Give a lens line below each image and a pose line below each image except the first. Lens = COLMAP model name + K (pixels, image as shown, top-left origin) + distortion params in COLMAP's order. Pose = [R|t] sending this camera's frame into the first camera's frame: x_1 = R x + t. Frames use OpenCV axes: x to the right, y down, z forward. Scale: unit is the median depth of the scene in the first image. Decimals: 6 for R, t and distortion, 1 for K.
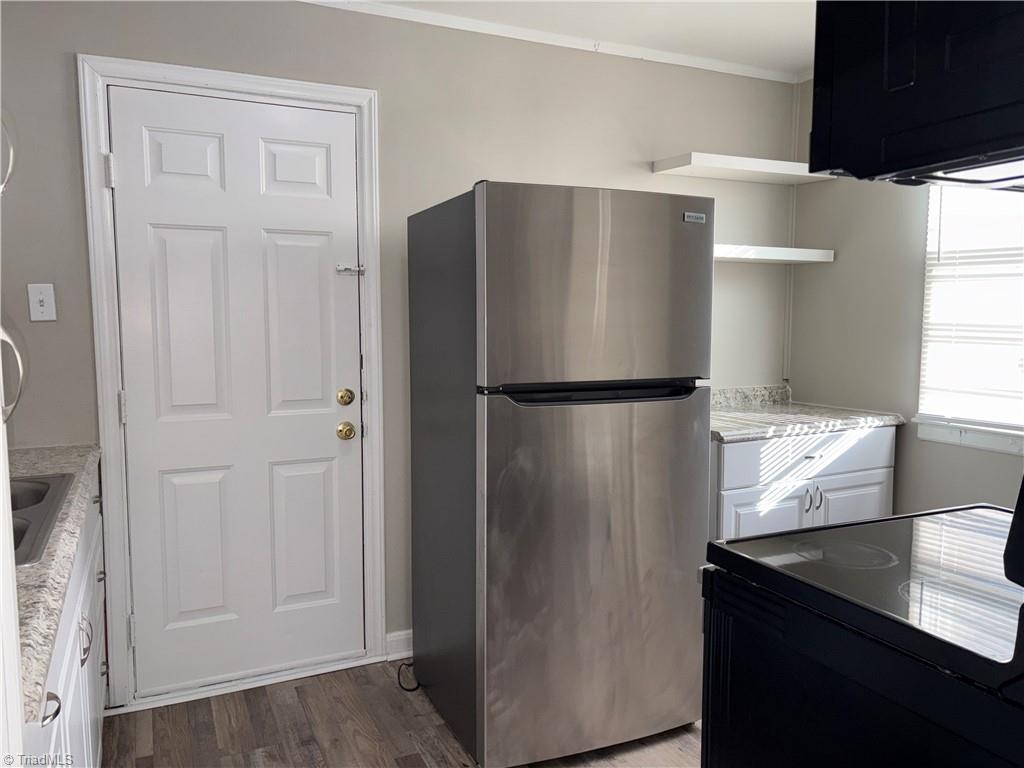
lens RADIAL K [[787.0, 0, 512.0], [0, 787.0, 384.0], [0, 0, 1]] dist [0.003759, 0.001648]
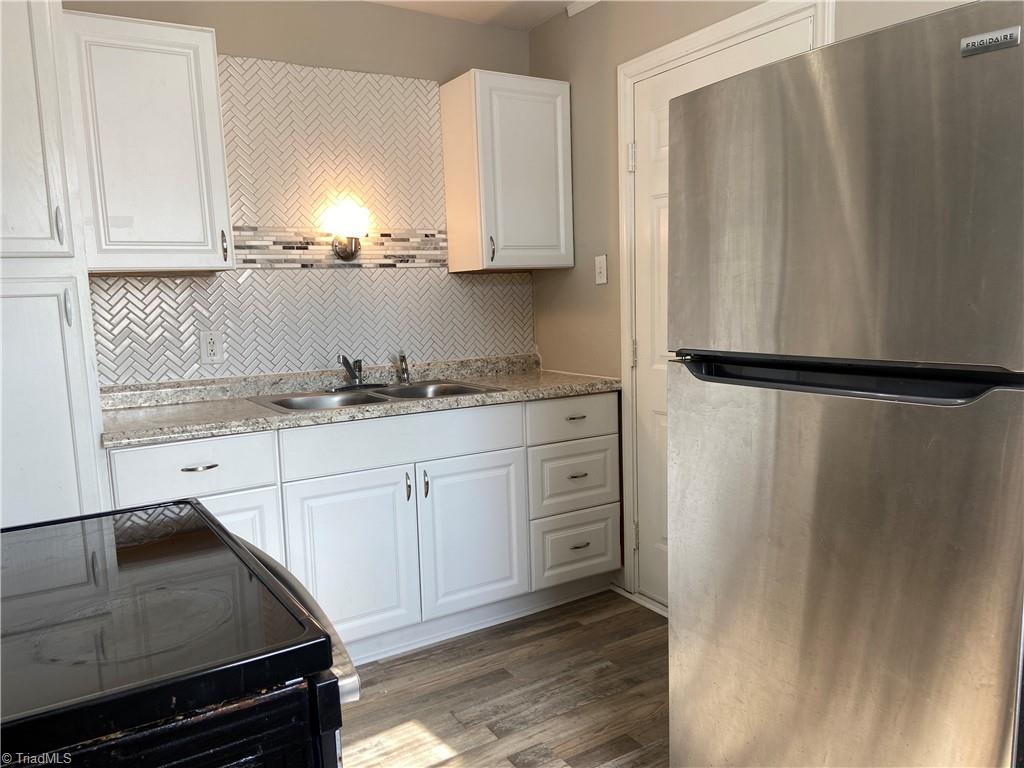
lens RADIAL K [[780.8, 0, 512.0], [0, 780.8, 384.0], [0, 0, 1]] dist [0.166884, -0.235717]
pose [[0.108212, 0.101691, -0.988913, 0.741002], [-0.067432, 0.993214, 0.094754, -0.025941], [0.991838, 0.056430, 0.114335, 0.716001]]
